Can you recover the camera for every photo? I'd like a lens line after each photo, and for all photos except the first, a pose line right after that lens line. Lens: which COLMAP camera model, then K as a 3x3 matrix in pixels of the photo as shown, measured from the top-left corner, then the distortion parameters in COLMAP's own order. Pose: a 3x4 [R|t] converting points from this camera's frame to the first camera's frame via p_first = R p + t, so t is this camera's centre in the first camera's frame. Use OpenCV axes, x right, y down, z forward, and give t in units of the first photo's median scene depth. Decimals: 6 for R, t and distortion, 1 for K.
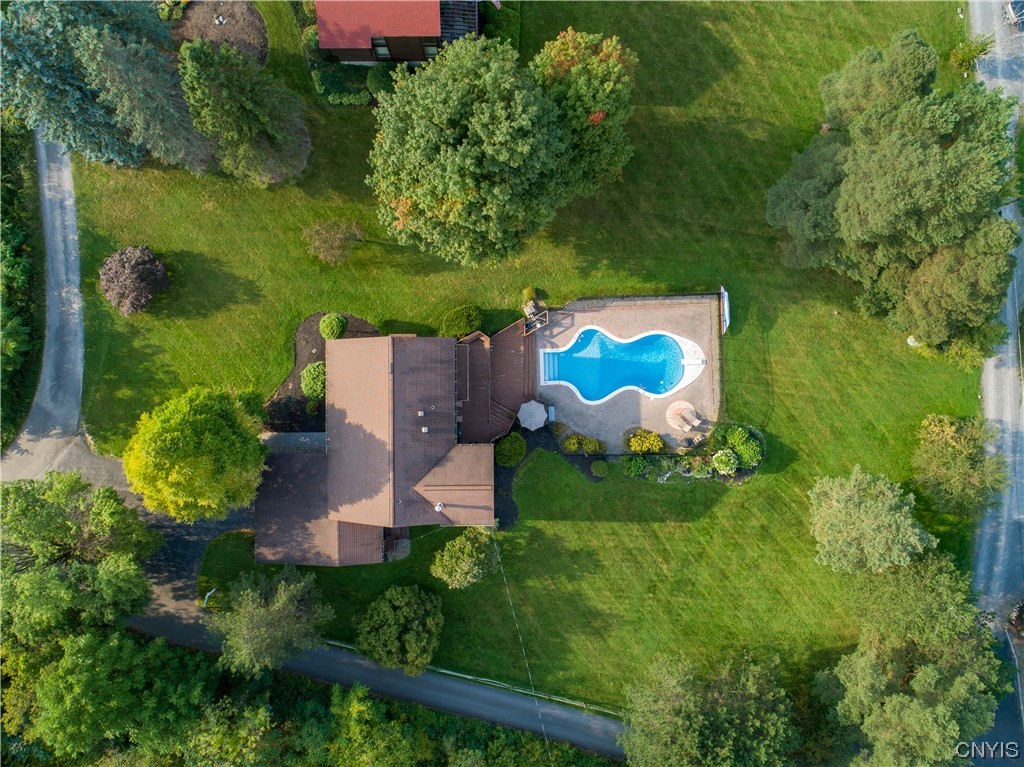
lens RADIAL K [[737.4, 0, 512.0], [0, 737.4, 383.5], [0, 0, 1]] dist [0.003877, 0.000349]
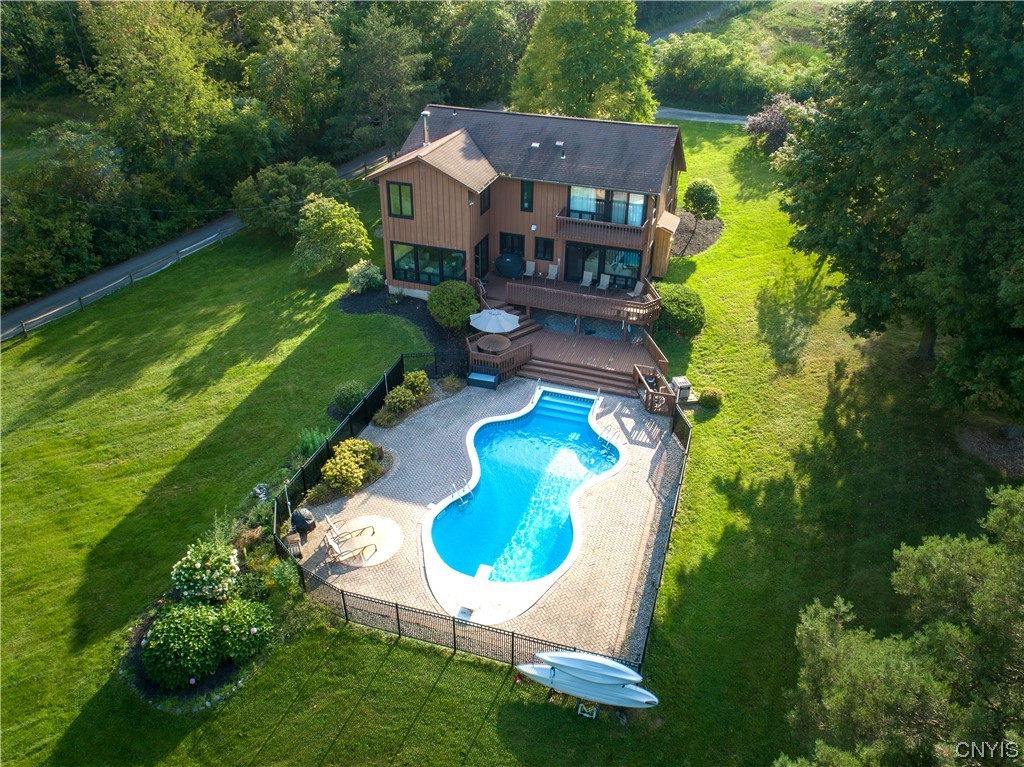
lens RADIAL K [[737.4, 0, 512.0], [0, 737.4, 383.5], [0, 0, 1]] dist [0.003877, 0.000349]
pose [[-0.329152, 0.509339, -0.795131, 0.480508], [-0.944244, -0.170534, 0.281639, -0.132968], [0.007853, 0.843500, 0.537072, 0.708576]]
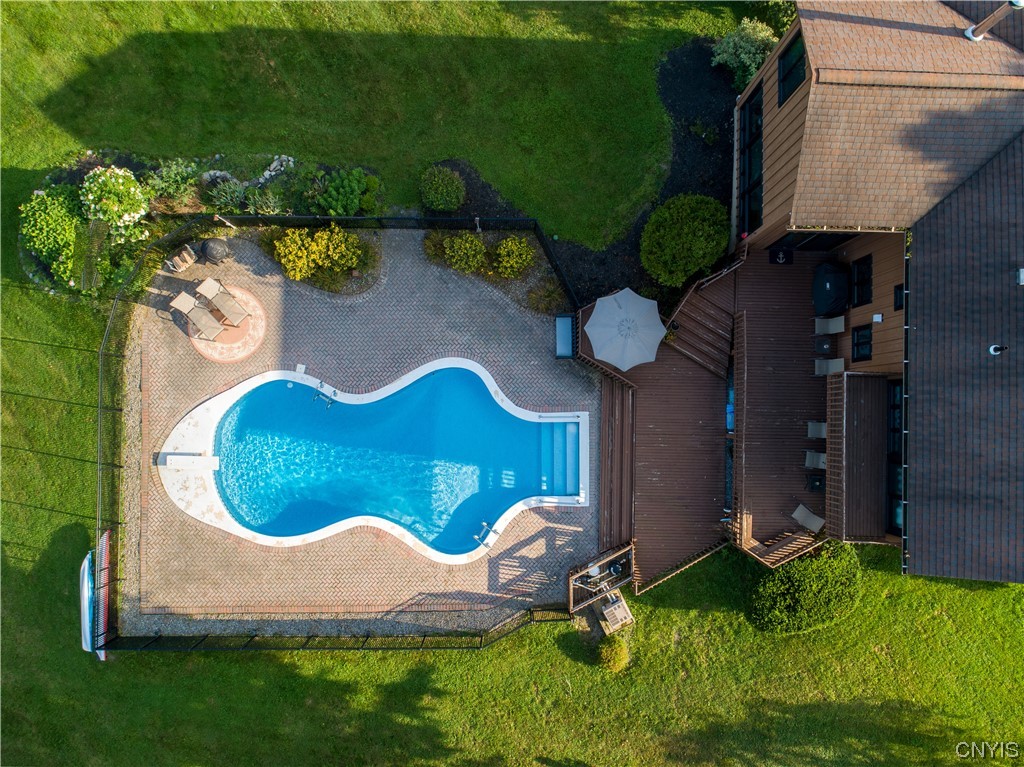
lens RADIAL K [[737.4, 0, 512.0], [0, 737.4, 383.5], [0, 0, 1]] dist [0.003877, 0.000349]
pose [[-0.999302, -0.026965, -0.025861, 0.089447], [0.025931, -0.998882, 0.039520, 0.000648], [-0.026898, 0.038822, 0.998884, 0.615431]]
